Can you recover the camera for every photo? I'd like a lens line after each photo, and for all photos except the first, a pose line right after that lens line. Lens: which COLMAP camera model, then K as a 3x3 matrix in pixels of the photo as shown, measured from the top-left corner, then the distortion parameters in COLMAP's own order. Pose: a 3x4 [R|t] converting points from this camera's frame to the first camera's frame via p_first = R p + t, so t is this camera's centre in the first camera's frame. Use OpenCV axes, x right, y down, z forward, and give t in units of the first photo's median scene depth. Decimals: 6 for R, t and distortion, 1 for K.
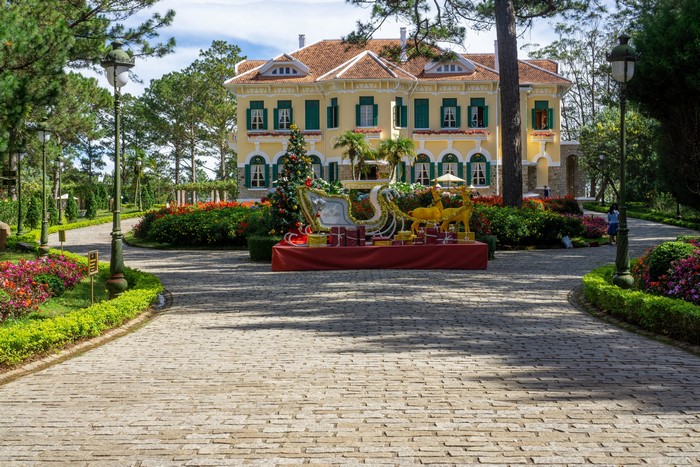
lens RADIAL K [[1047.7, 0, 350.0], [0, 1047.7, 233.5], [0, 0, 1]] dist [-0.013666, -0.061898]
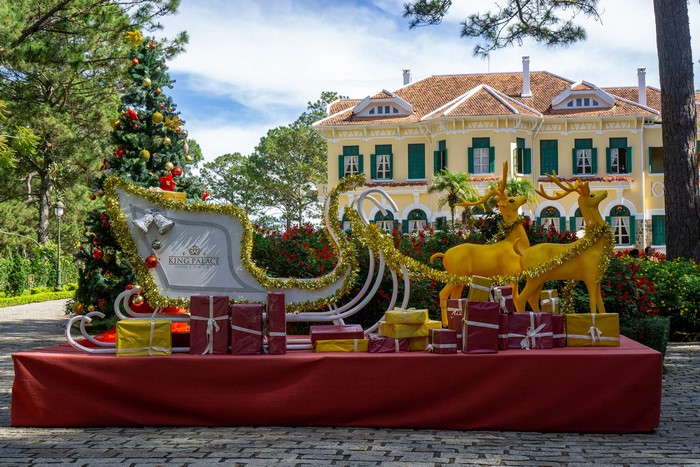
lens RADIAL K [[1047.7, 0, 350.0], [0, 1047.7, 233.5], [0, 0, 1]] dist [-0.013666, -0.061898]
pose [[0.991508, -0.005356, -0.129937, 0.019963], [-0.003102, 0.997893, -0.064809, -0.001236], [0.130010, 0.064662, 0.989402, 0.169602]]
